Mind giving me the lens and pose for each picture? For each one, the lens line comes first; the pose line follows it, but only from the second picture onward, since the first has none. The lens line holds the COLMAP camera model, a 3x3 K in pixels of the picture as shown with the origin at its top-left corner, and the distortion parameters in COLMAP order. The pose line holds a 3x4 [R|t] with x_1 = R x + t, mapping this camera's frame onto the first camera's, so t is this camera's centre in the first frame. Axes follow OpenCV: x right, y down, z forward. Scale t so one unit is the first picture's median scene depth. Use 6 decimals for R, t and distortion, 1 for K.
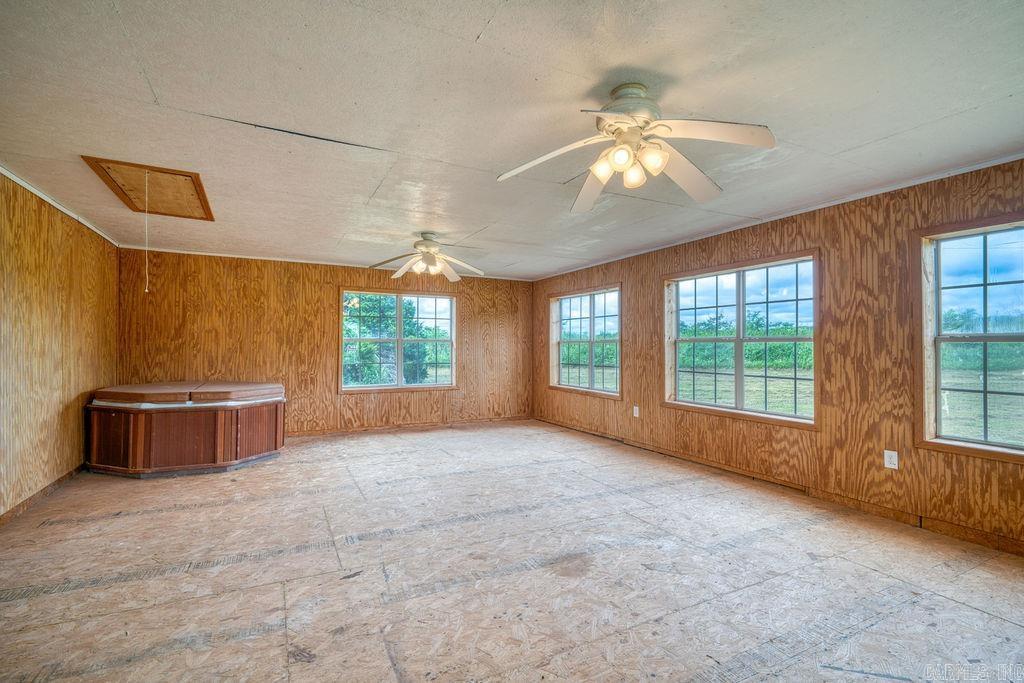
lens RADIAL K [[475.2, 0, 515.0], [0, 475.2, 340.6], [0, 0, 1]] dist [-0.006771, -0.002466]
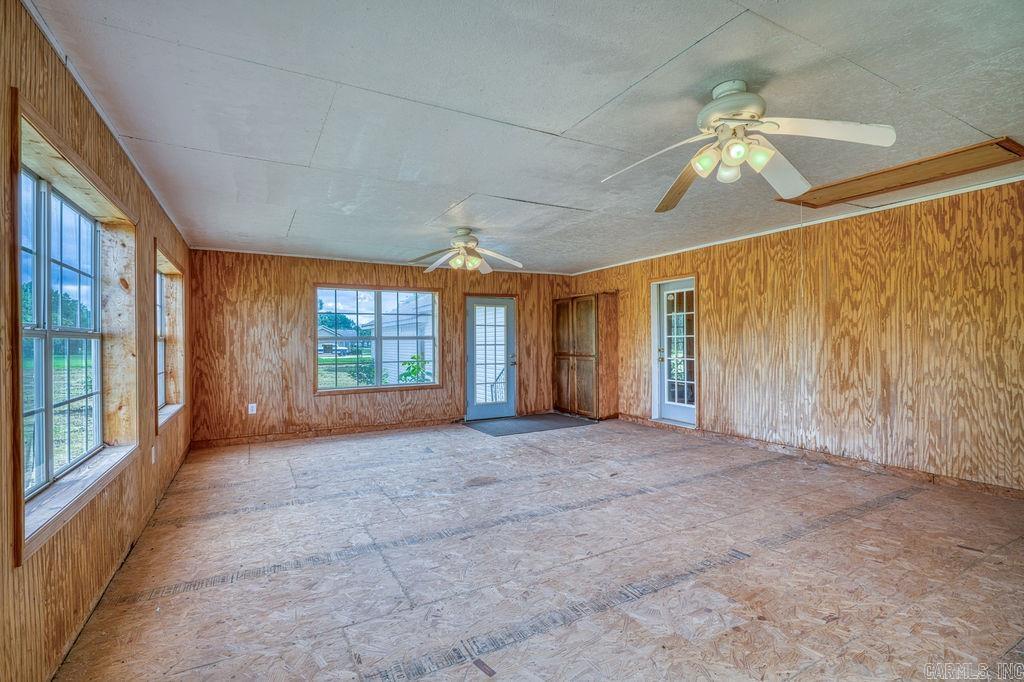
lens RADIAL K [[475.2, 0, 515.0], [0, 475.2, 340.1], [0, 0, 1]] dist [-0.006771, -0.002466]
pose [[-0.999479, 0.007904, -0.031300, 0.046958], [0.008265, 0.999900, -0.011434, 0.022644], [0.031206, -0.011687, -0.999445, 2.135049]]
